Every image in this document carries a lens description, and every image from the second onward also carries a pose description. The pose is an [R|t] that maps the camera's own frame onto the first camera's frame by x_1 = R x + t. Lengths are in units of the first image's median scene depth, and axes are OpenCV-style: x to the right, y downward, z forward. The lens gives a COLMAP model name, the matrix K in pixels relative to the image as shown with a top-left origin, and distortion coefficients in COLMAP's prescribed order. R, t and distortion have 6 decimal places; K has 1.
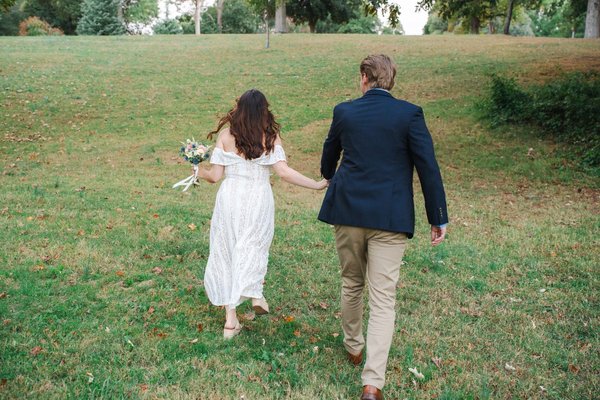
lens RADIAL K [[696.0, 0, 301.8], [0, 696.0, 199.5], [0, 0, 1]] dist [0.045994, 0.000000]
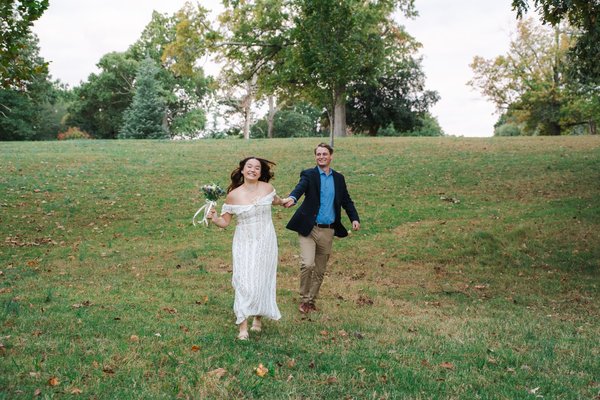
lens RADIAL K [[771.7, 0, 299.4], [0, 771.7, 198.6], [0, 0, 1]] dist [0.056618, 0.000000]
pose [[0.997151, -0.000624, -0.075430, -0.027073], [-0.011971, 0.985983, -0.166414, 0.002355], [0.074476, 0.166843, 0.983167, 0.128563]]
